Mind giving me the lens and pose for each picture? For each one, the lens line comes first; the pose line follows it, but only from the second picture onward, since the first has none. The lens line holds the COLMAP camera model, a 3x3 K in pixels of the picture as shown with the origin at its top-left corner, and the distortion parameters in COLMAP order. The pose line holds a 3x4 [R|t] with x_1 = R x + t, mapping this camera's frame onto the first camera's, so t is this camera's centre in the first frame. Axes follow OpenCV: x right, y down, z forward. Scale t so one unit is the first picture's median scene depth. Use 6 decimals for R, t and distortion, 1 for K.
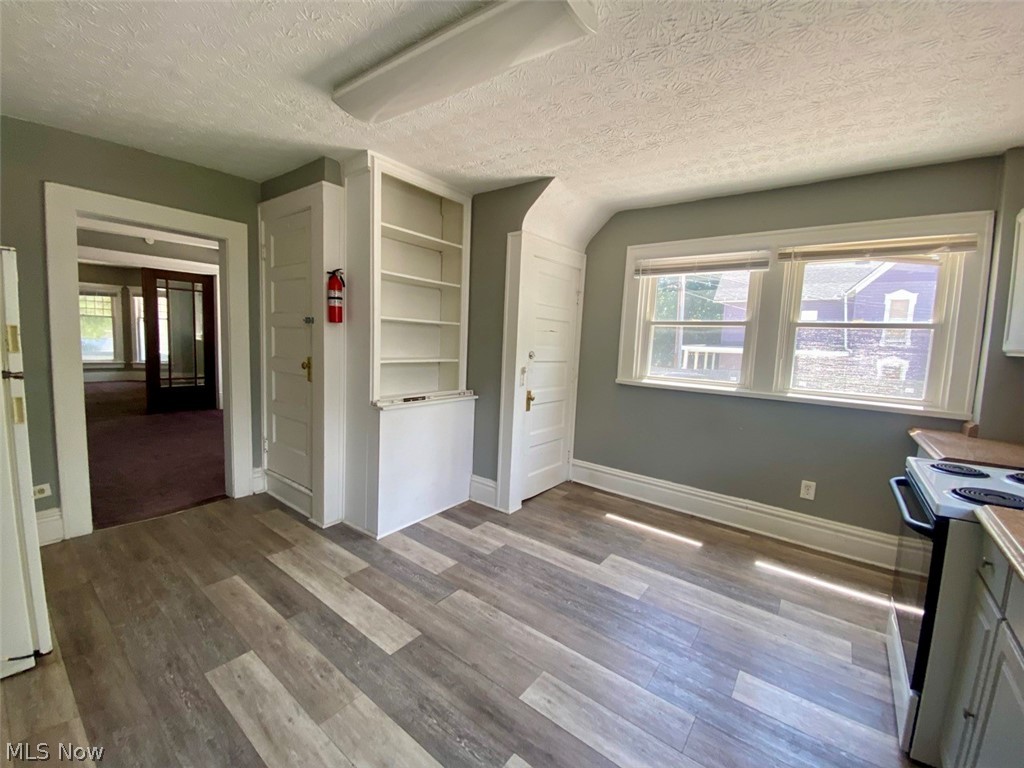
lens RADIAL K [[424.3, 0, 509.2], [0, 424.3, 382.9], [0, 0, 1]] dist [-0.001929, -0.000411]
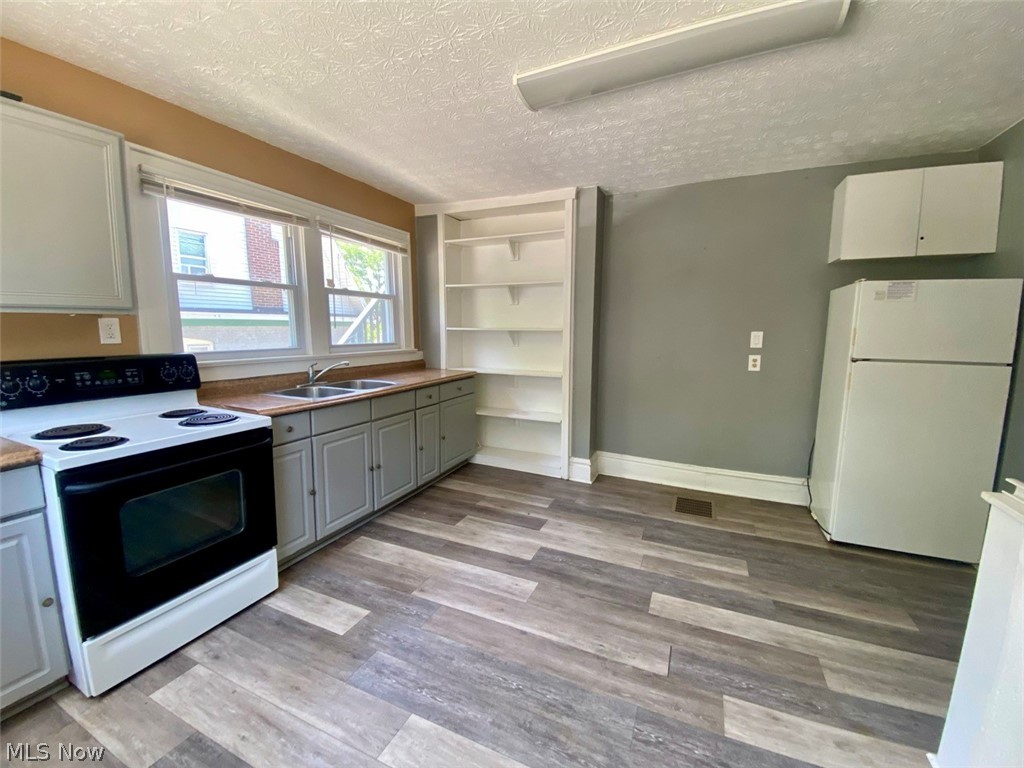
lens RADIAL K [[424.3, 0, 509.2], [0, 424.3, 382.9], [0, 0, 1]] dist [-0.001929, -0.000411]
pose [[-0.973147, -0.016242, -0.229609, 0.373647], [-0.065902, 0.975411, 0.210312, -0.148403], [0.220547, 0.219796, -0.950289, 1.814283]]
